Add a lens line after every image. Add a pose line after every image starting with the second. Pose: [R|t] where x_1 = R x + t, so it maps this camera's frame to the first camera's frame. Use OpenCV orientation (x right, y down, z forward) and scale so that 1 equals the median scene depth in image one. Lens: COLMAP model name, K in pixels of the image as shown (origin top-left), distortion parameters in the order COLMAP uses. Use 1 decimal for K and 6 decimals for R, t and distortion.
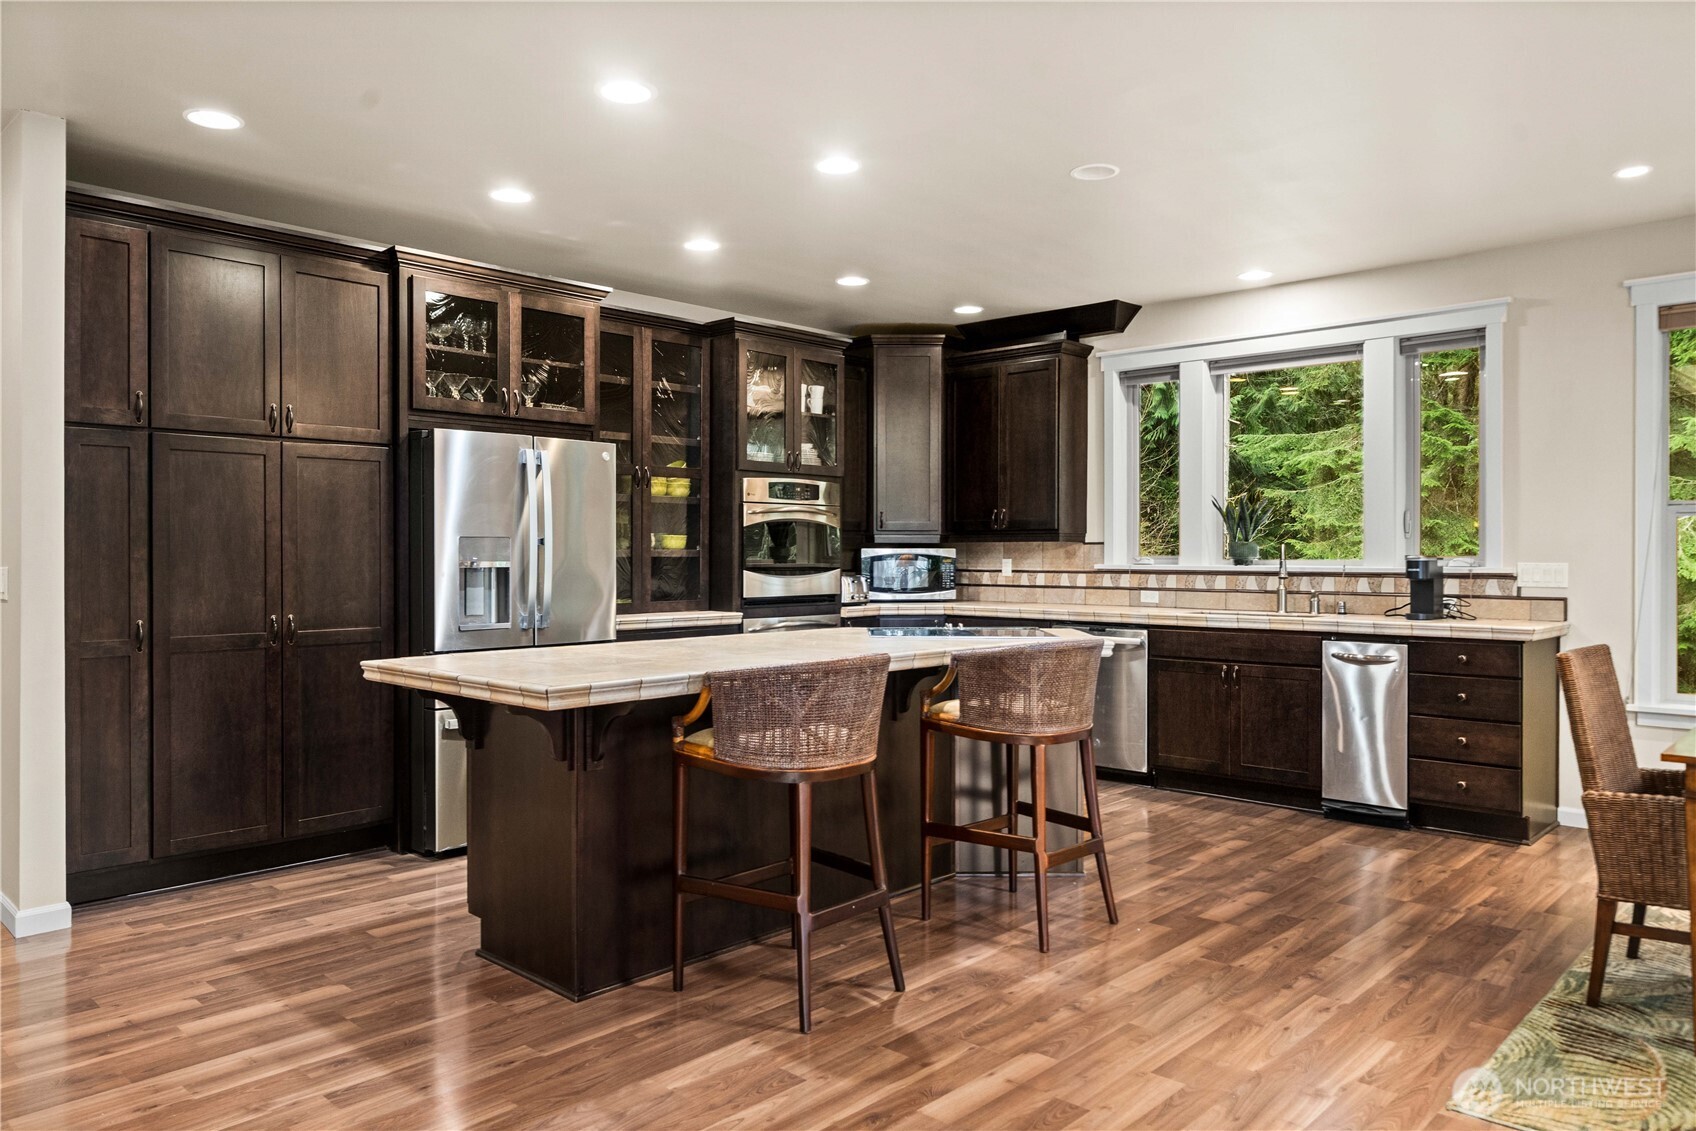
lens RADIAL K [[1167.6, 0, 850.6], [0, 1167.6, 559.5], [0, 0, 1]] dist [-0.002823, 0.005303]
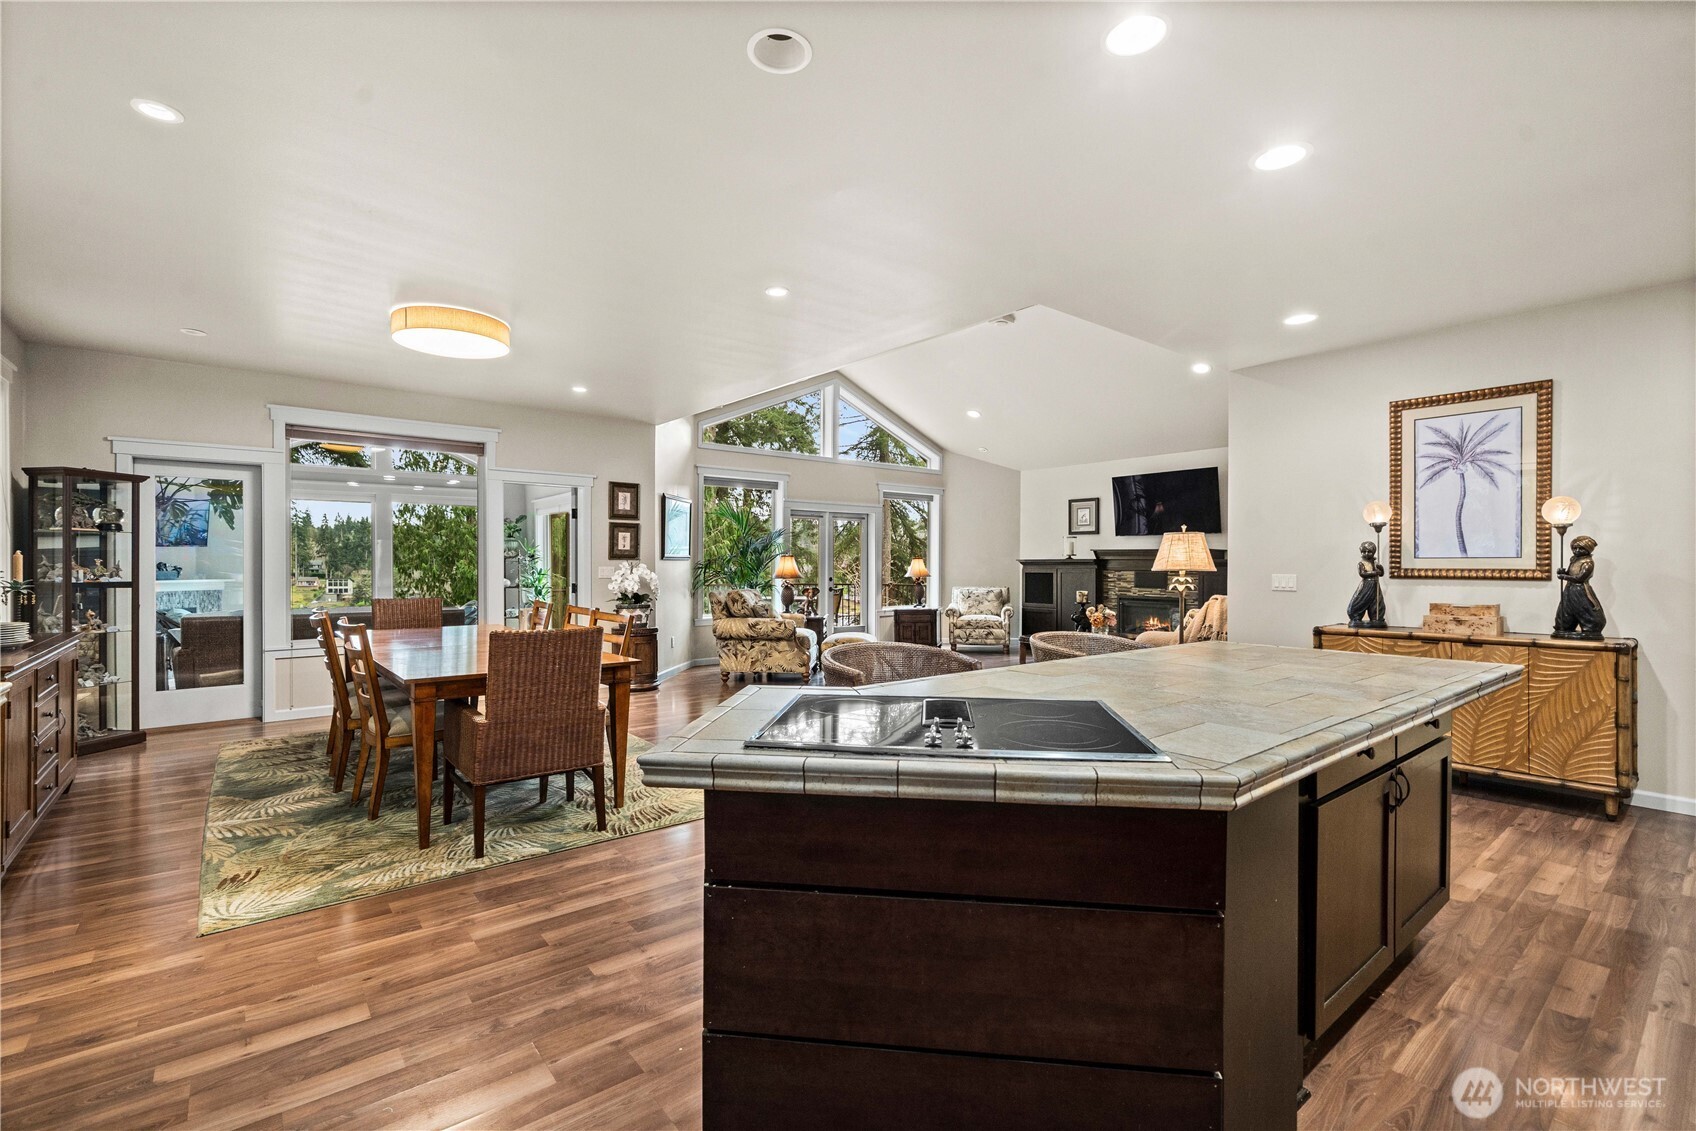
lens RADIAL K [[746.4, 0, 847.2], [0, 746.4, 561.3], [0, 0, 1]] dist [-0.000296, -0.000022]
pose [[-0.991258, -0.003127, 0.131902, 0.082480], [-0.002928, 0.999994, 0.001703, -0.006938], [-0.131906, 0.001302, -0.991261, 1.190374]]
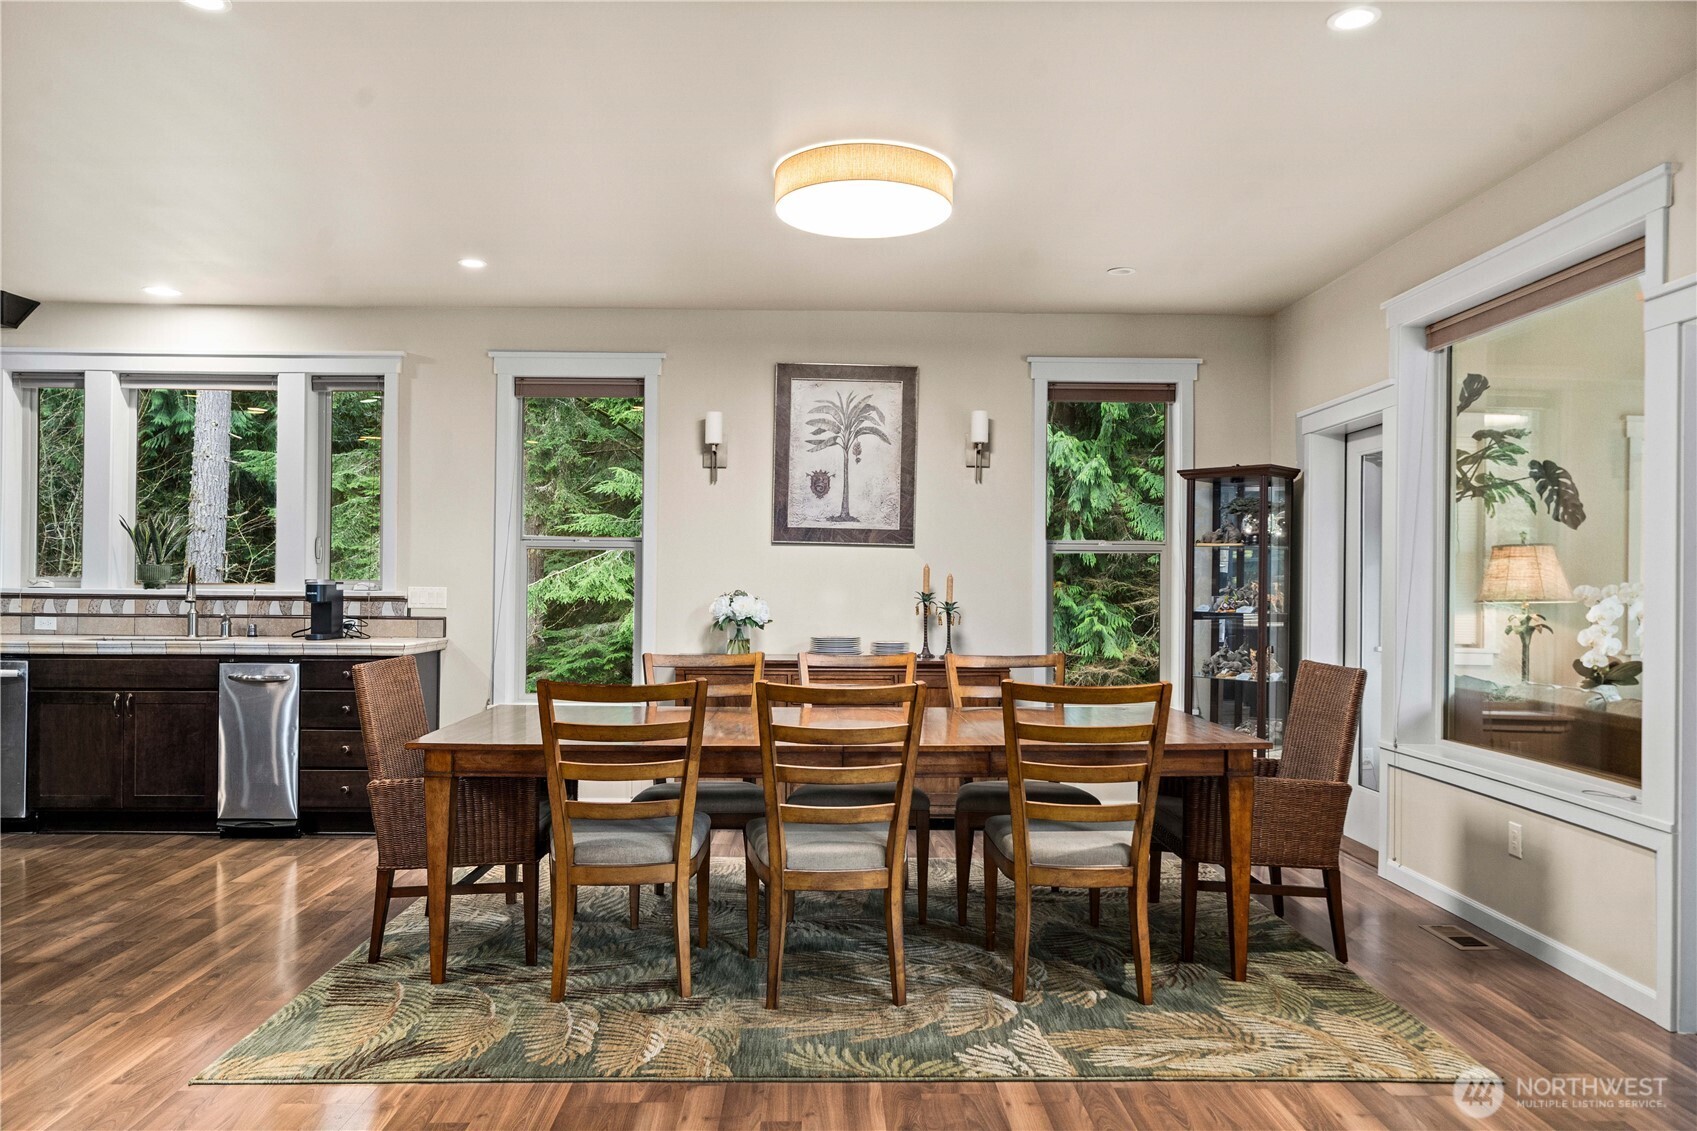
lens RADIAL K [[1168.3, 0, 844.4], [0, 1168.3, 573.4], [0, 0, 1]] dist [-0.002823, 0.005303]
pose [[0.718767, 0.009356, 0.695188, 0.088647], [-0.004840, 0.999953, -0.008453, -0.002776], [-0.695235, 0.002711, 0.718778, -0.108198]]
